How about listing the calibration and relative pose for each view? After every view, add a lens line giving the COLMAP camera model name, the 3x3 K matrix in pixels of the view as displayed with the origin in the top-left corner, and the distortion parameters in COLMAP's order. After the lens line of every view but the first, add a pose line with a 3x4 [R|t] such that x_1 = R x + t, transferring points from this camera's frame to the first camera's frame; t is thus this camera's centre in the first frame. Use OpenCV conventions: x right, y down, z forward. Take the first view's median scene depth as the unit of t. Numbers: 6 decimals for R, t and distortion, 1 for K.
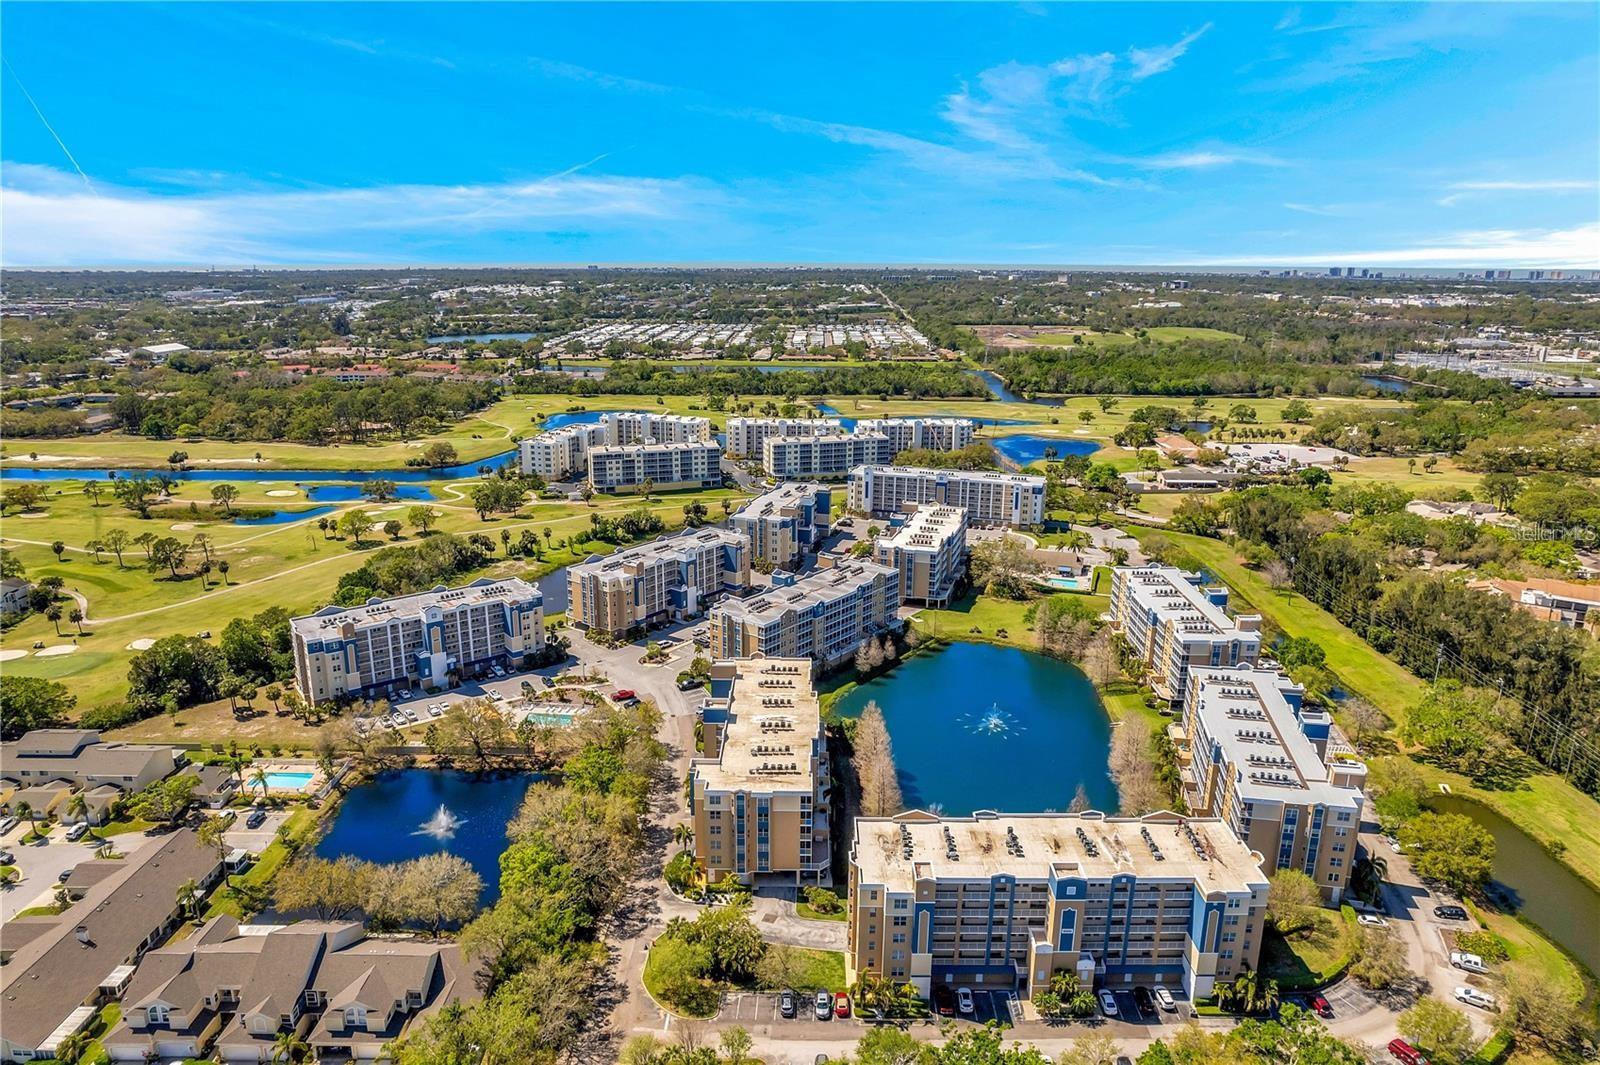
lens RADIAL K [[1028.8, 0, 800.0], [0, 1028.8, 532.5], [0, 0, 1]] dist [-0.074399, 0.069635]
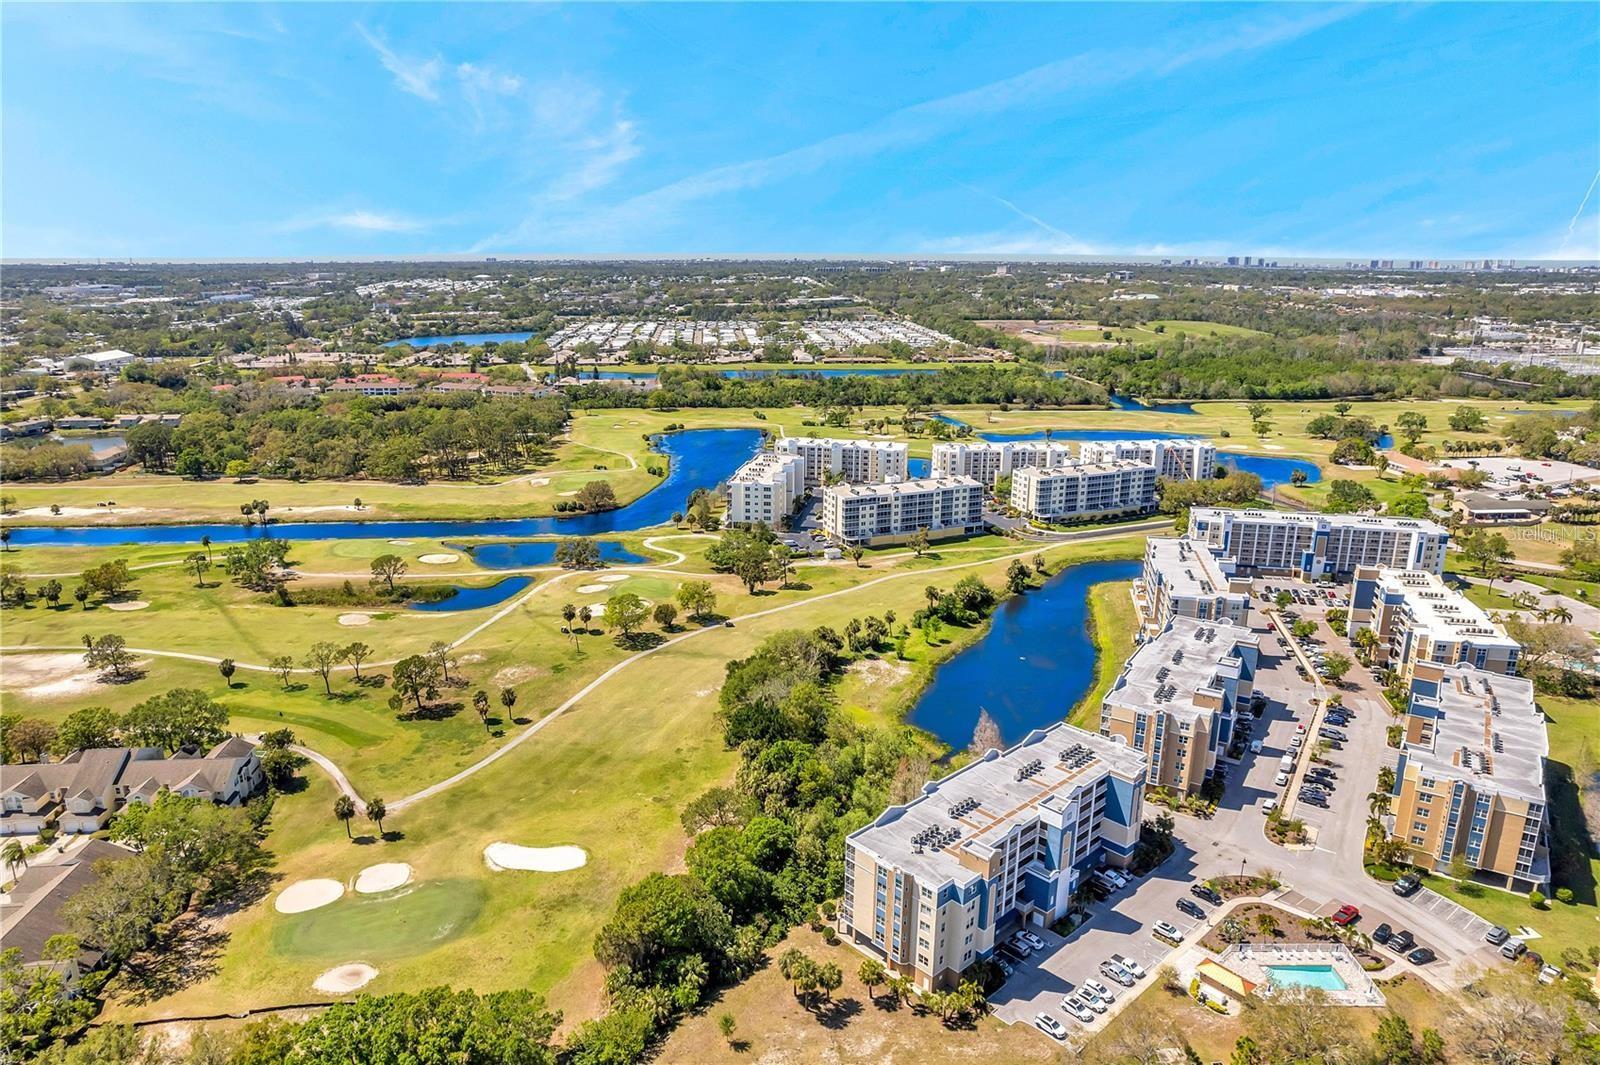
lens RADIAL K [[1030.6, 0, 785.3], [0, 1030.6, 533.8], [0, 0, 1]] dist [-0.058876, 0.041760]
pose [[0.995199, -0.027292, 0.093995, -0.284337], [0.026462, 0.999599, 0.010063, -0.051276], [-0.094232, -0.007527, 0.995522, 0.181208]]
